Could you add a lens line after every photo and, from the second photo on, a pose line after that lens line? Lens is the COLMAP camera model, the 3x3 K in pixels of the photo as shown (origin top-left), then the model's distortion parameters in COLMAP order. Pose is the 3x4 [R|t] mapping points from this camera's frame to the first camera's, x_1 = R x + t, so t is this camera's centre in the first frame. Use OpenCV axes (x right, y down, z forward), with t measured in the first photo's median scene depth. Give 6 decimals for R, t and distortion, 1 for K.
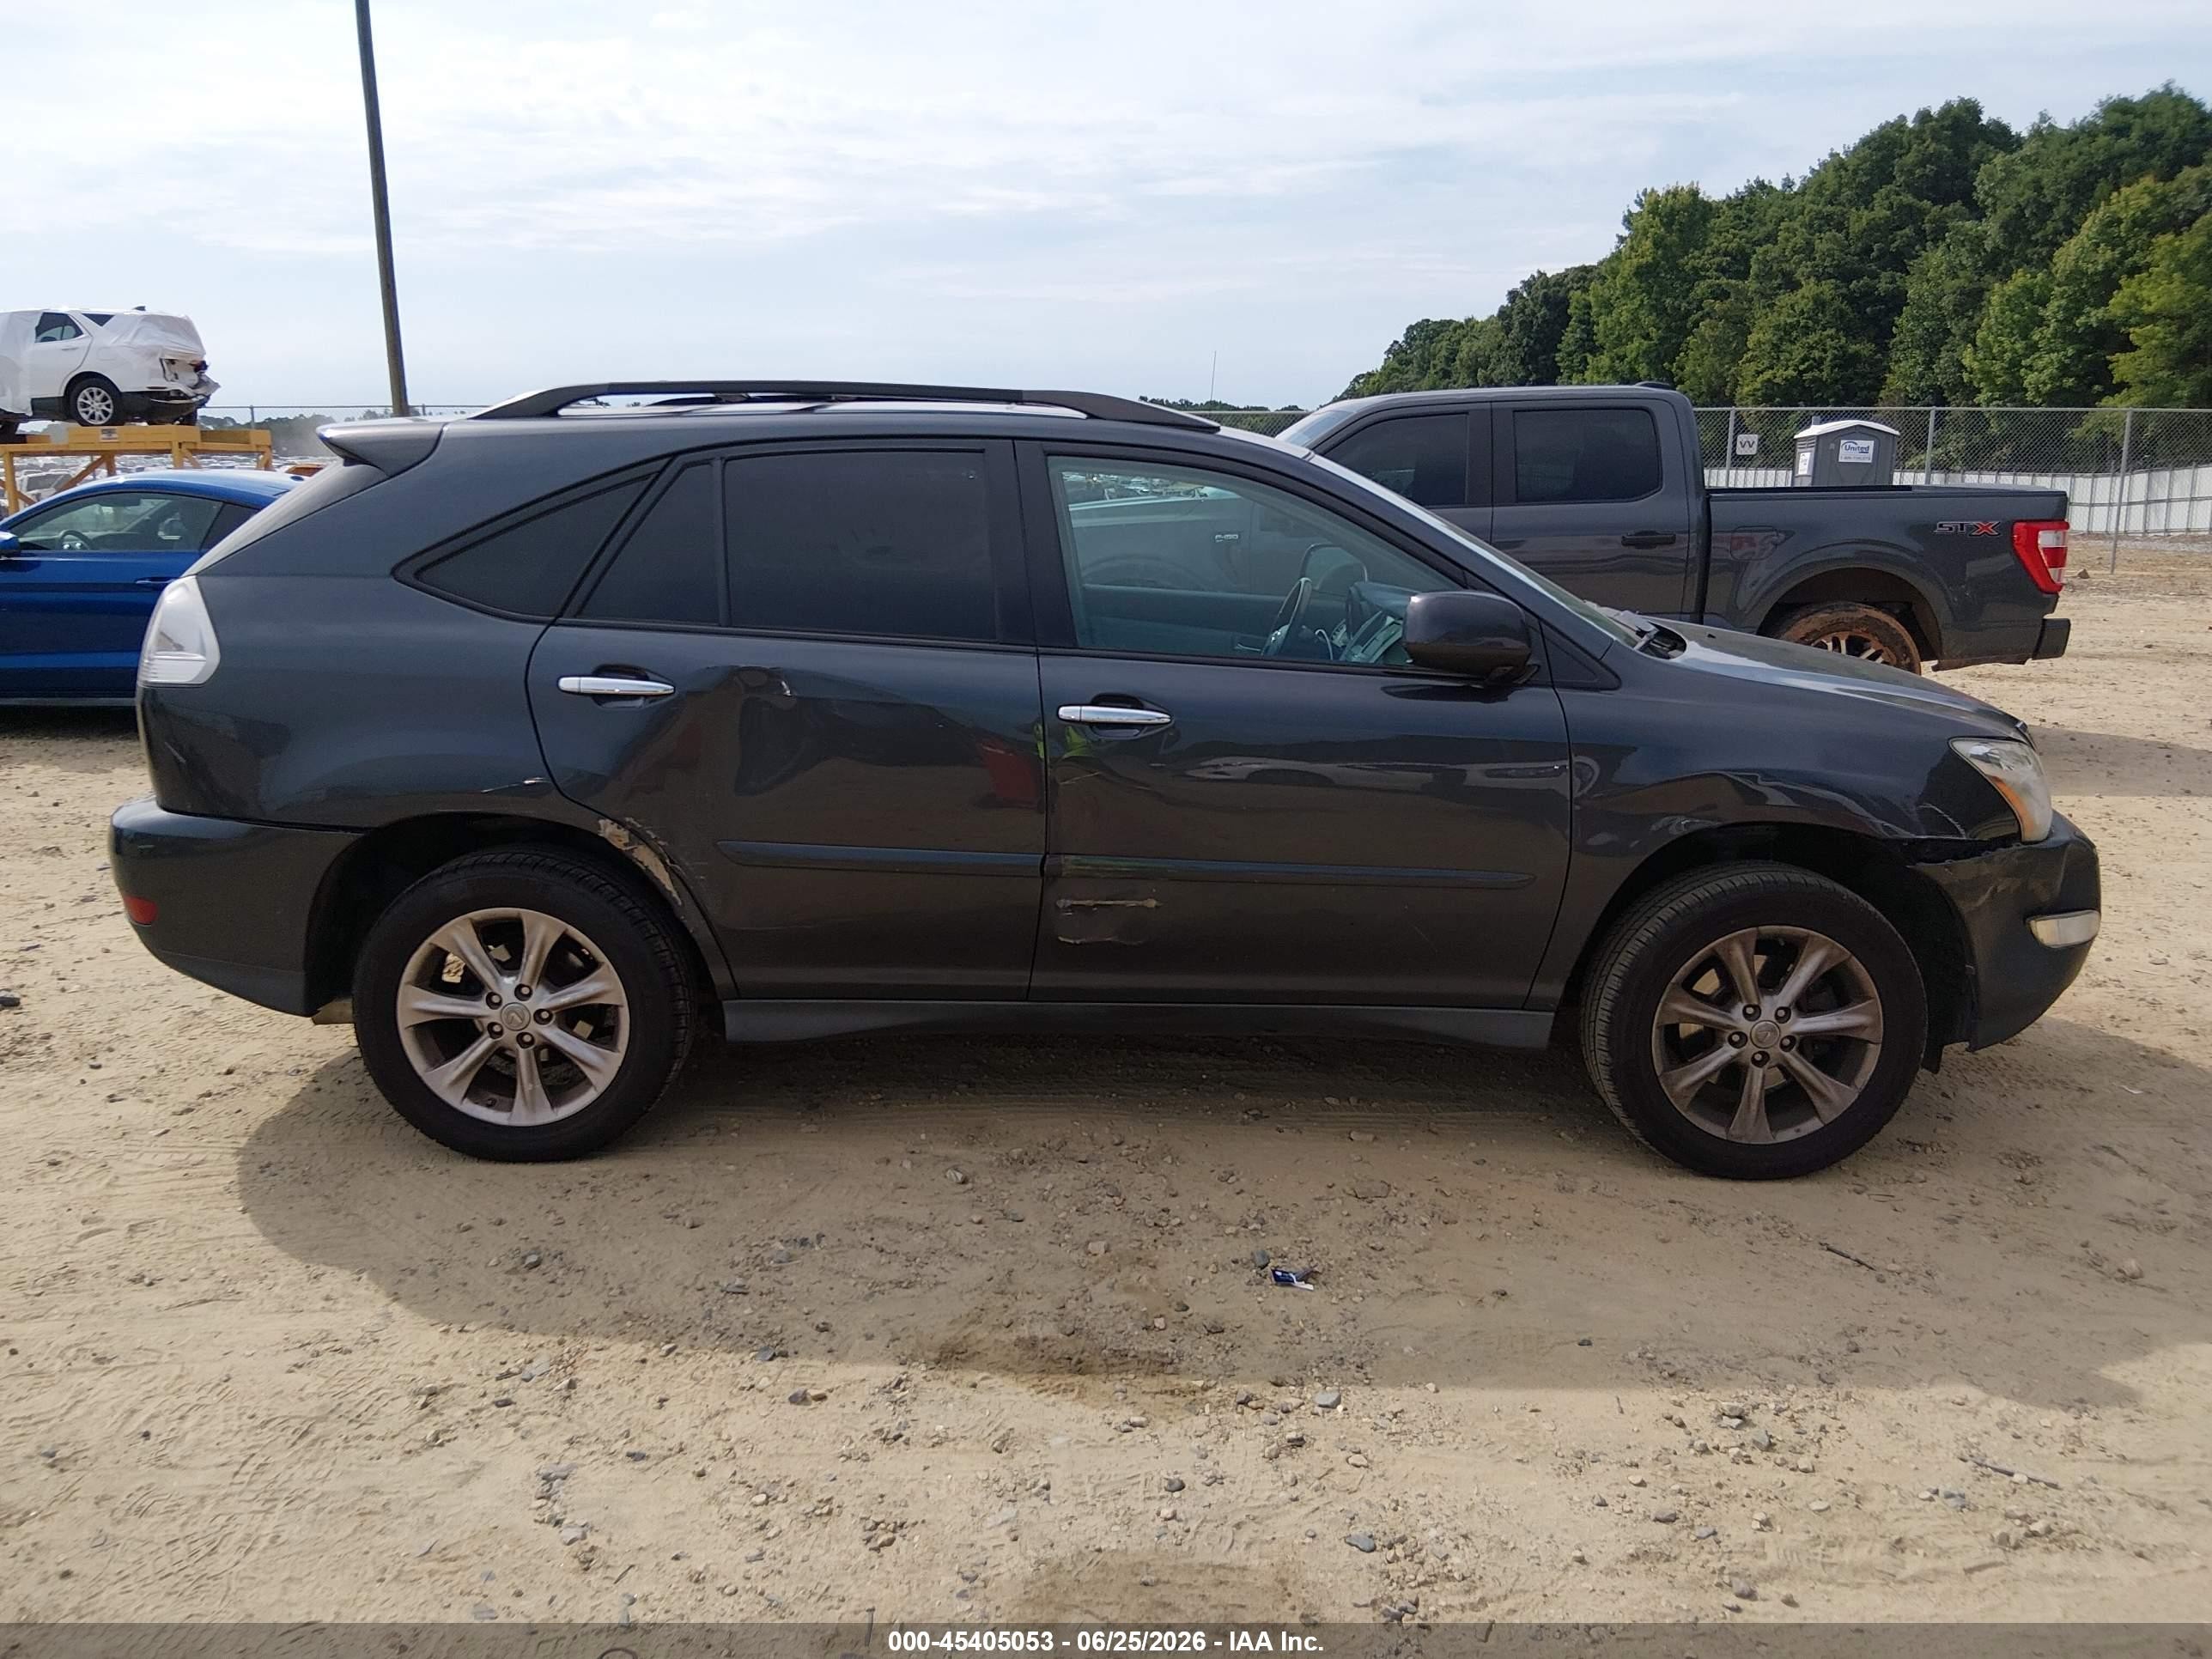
lens RADIAL K [[1693.3, 0, 1114.6], [0, 1693.3, 817.6], [0, 0, 1]] dist [0.053076, -0.088842]
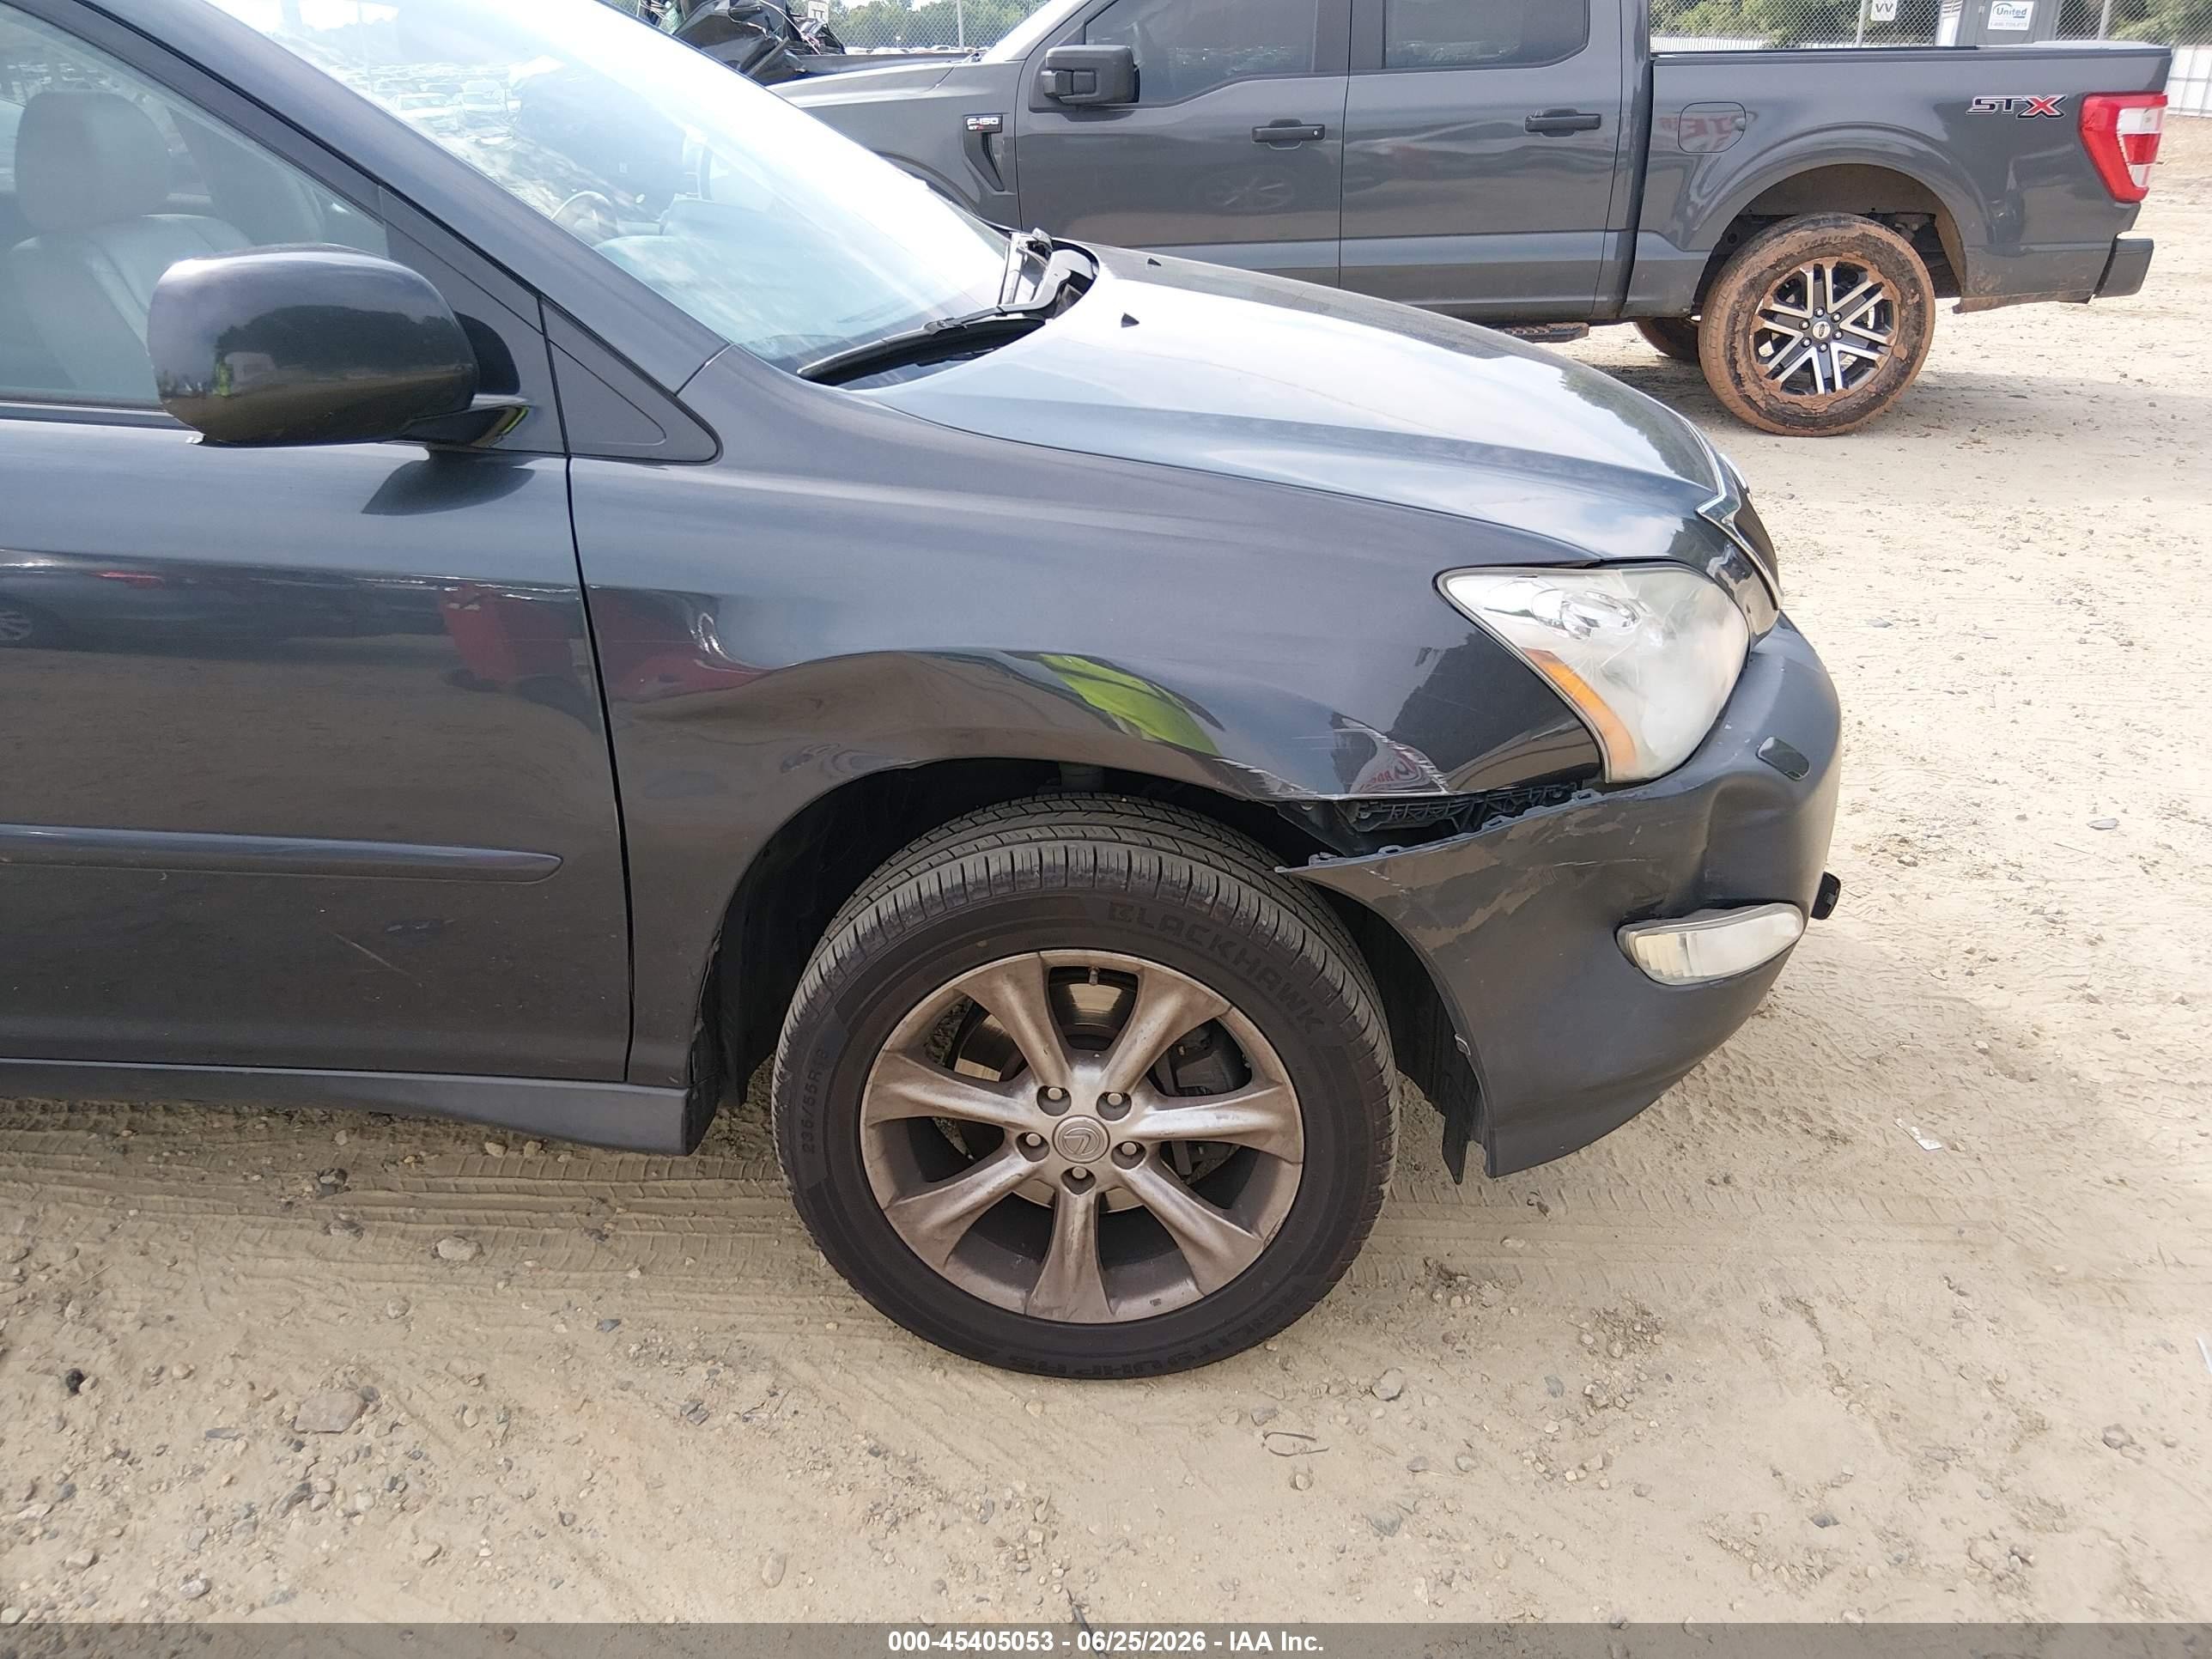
lens RADIAL K [[1693.3, 0, 1088.6], [0, 1693.3, 812.7], [0, 0, 1]] dist [0.053076, -0.088842]
pose [[0.996659, 0.020653, -0.079020, 0.241122], [-0.003279, 0.976840, 0.213948, -0.044579], [0.081608, -0.212974, 0.973644, 0.297999]]
